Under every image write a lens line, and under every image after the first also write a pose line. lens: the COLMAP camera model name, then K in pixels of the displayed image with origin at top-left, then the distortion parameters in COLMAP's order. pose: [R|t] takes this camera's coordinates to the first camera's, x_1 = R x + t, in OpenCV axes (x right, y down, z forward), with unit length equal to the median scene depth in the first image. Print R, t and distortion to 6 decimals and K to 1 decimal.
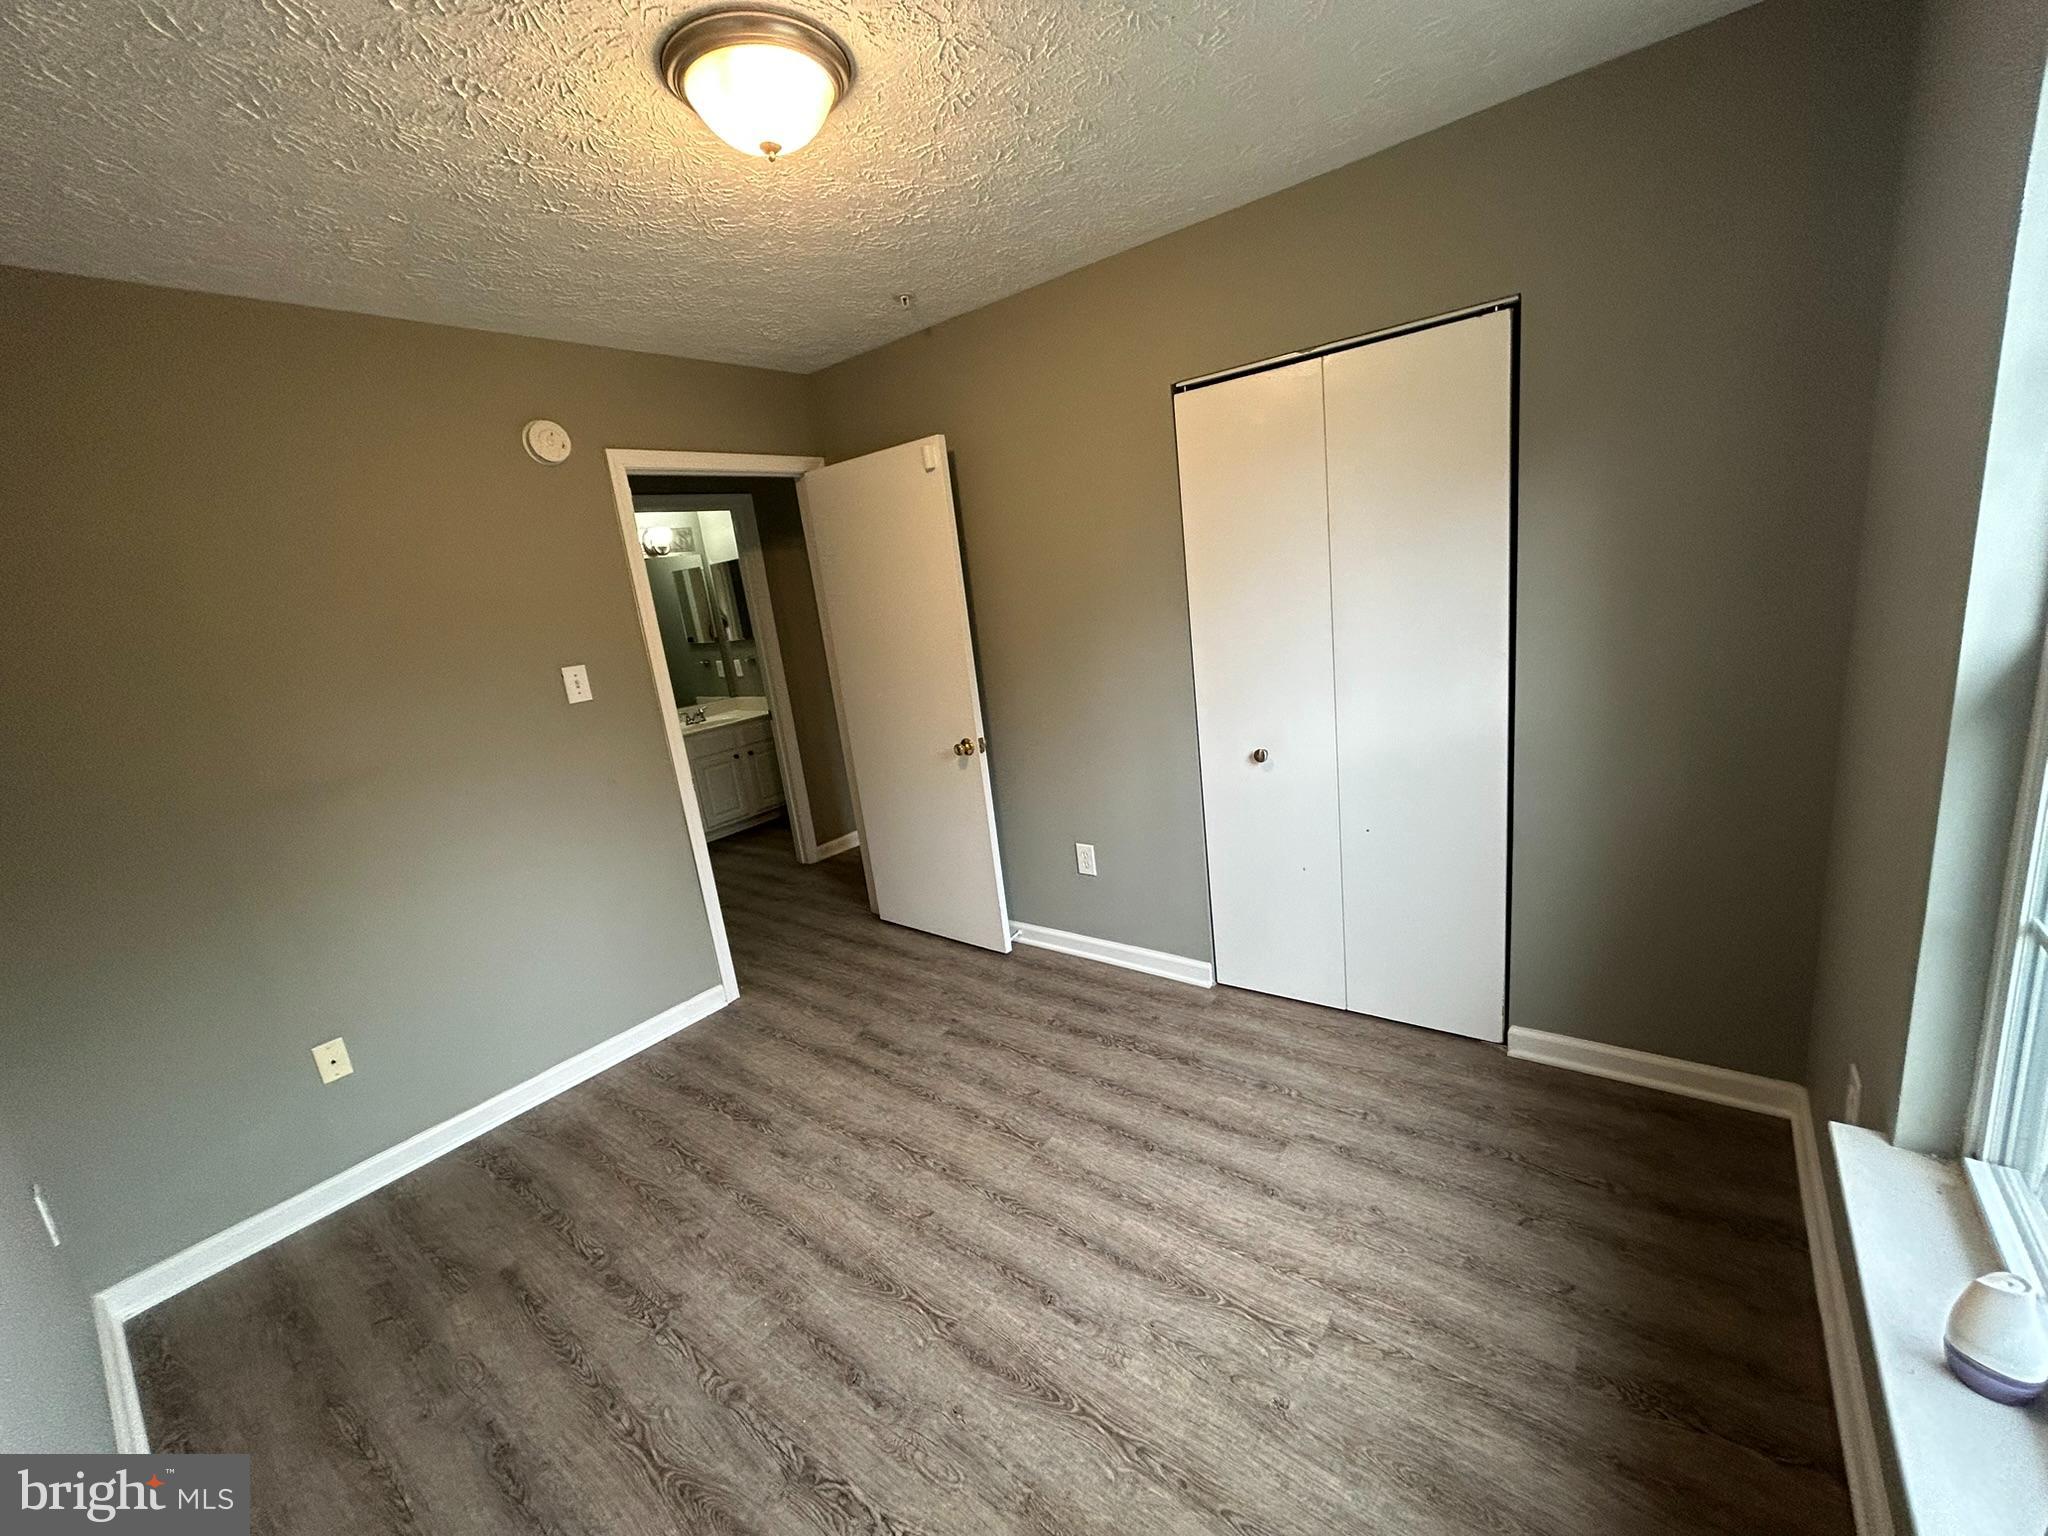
lens RADIAL K [[824.5, 0, 1023.1], [0, 824.5, 772.9], [0, 0, 1]] dist [0.000194, -0.000491]
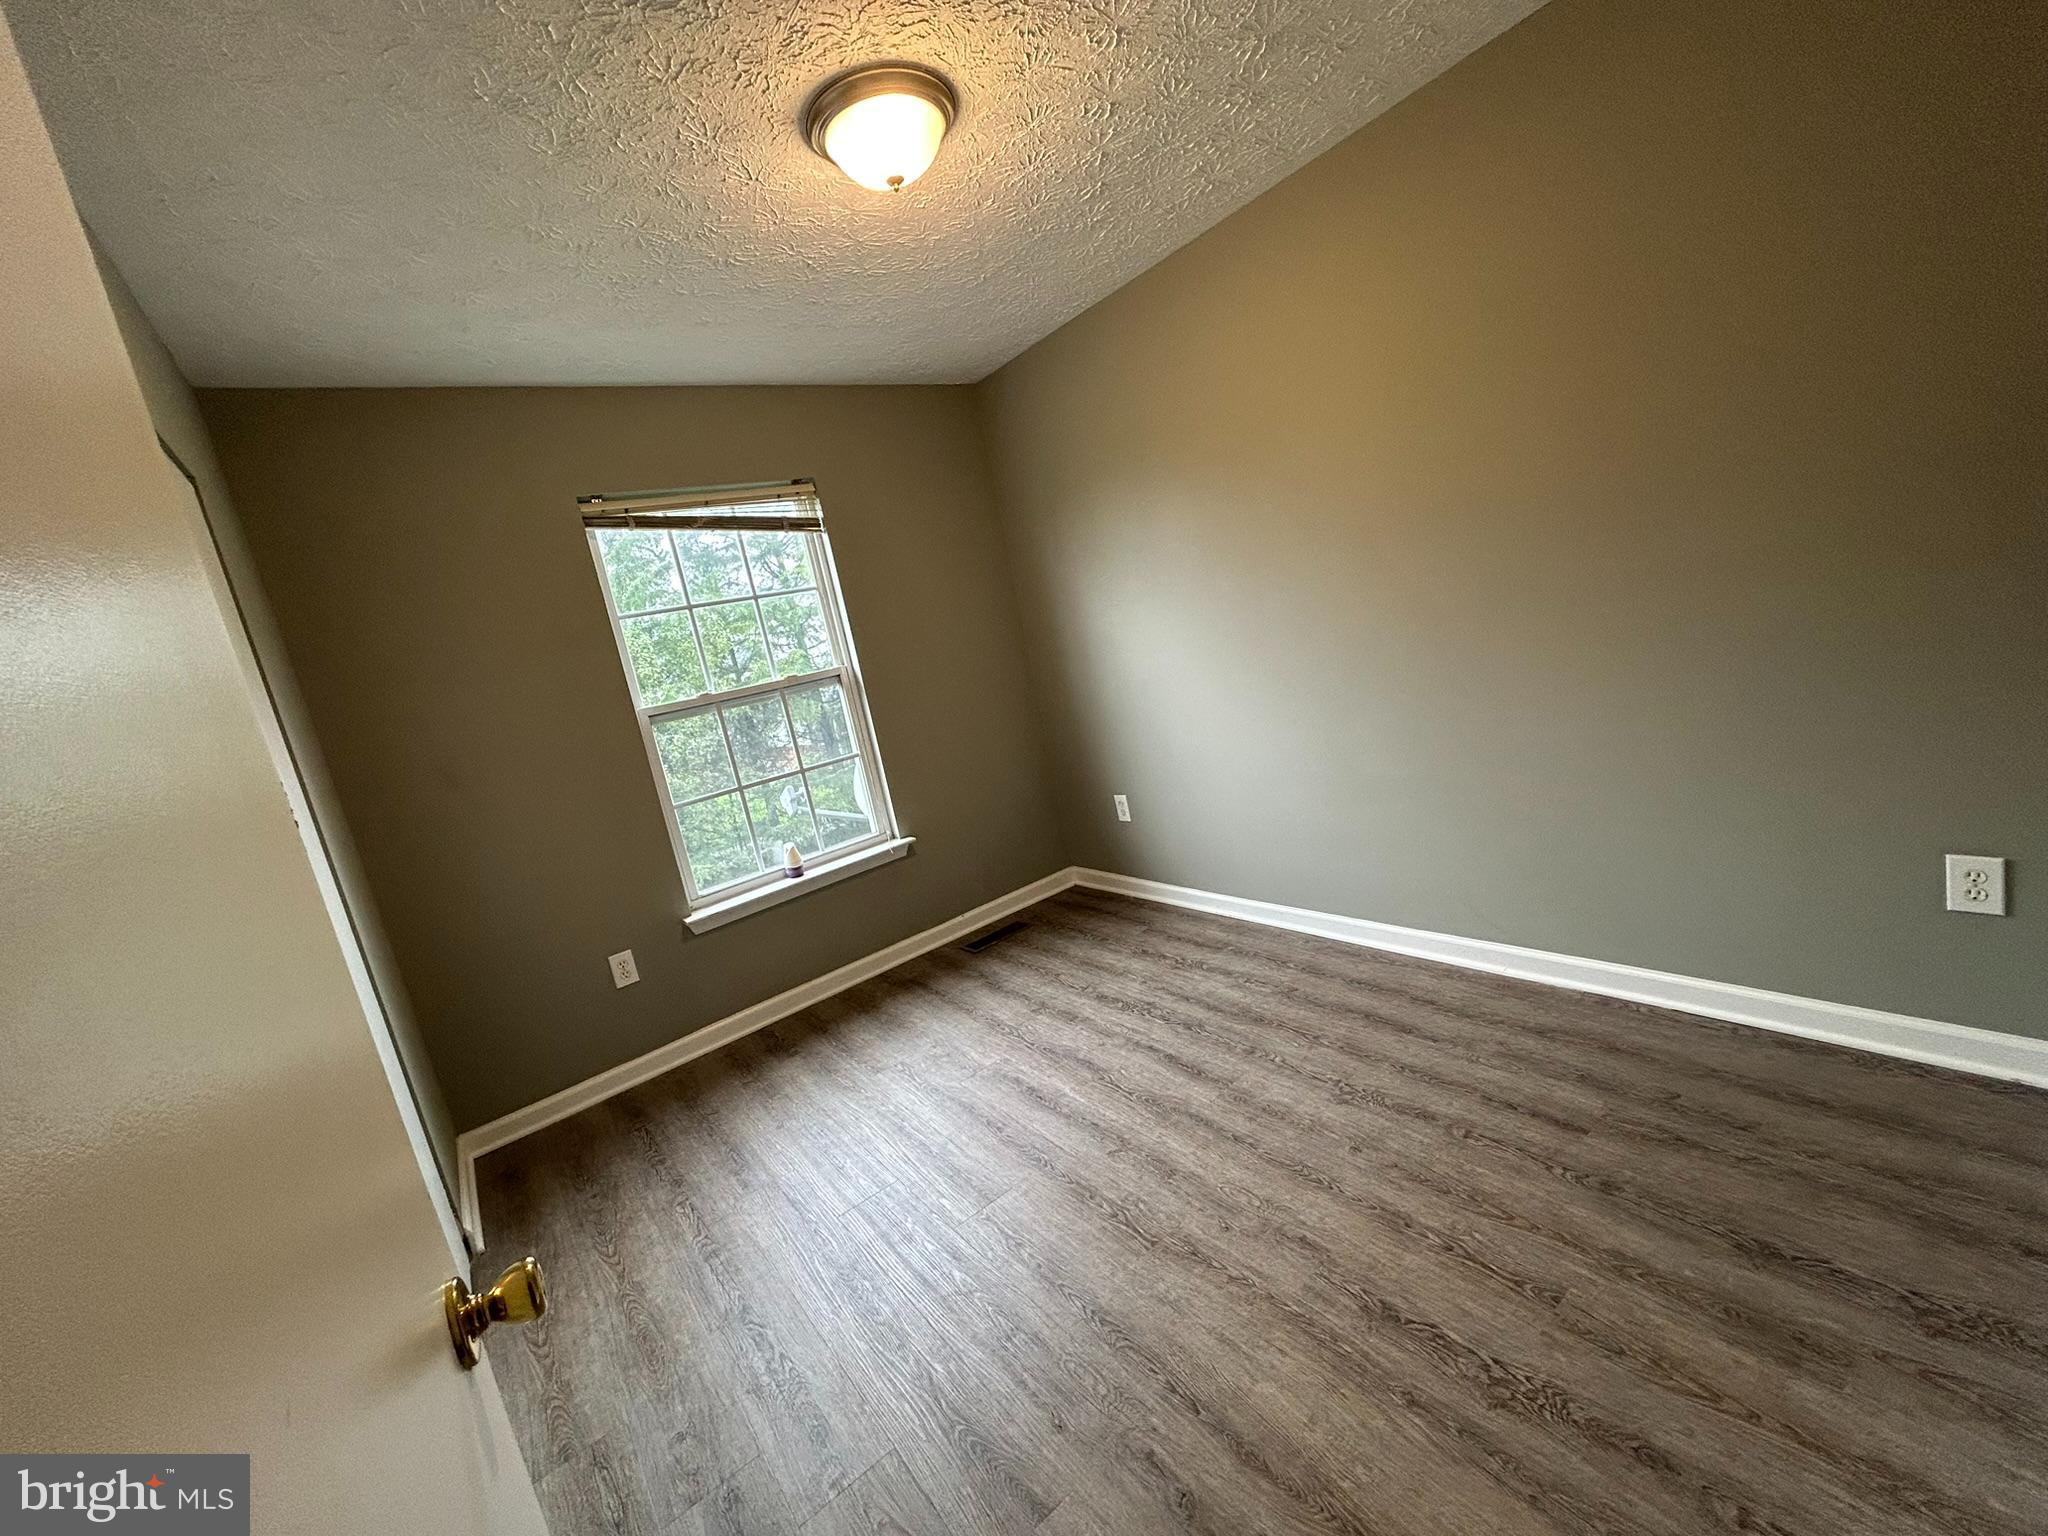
lens RADIAL K [[824.5, 0, 1021.0], [0, 824.5, 770.8], [0, 0, 1]] dist [0.000194, -0.000491]
pose [[-0.913195, 0.258021, 0.315437, -0.471968], [0.365343, 0.861278, 0.353164, -0.274639], [-0.180555, 0.437750, -0.880781, 1.782212]]
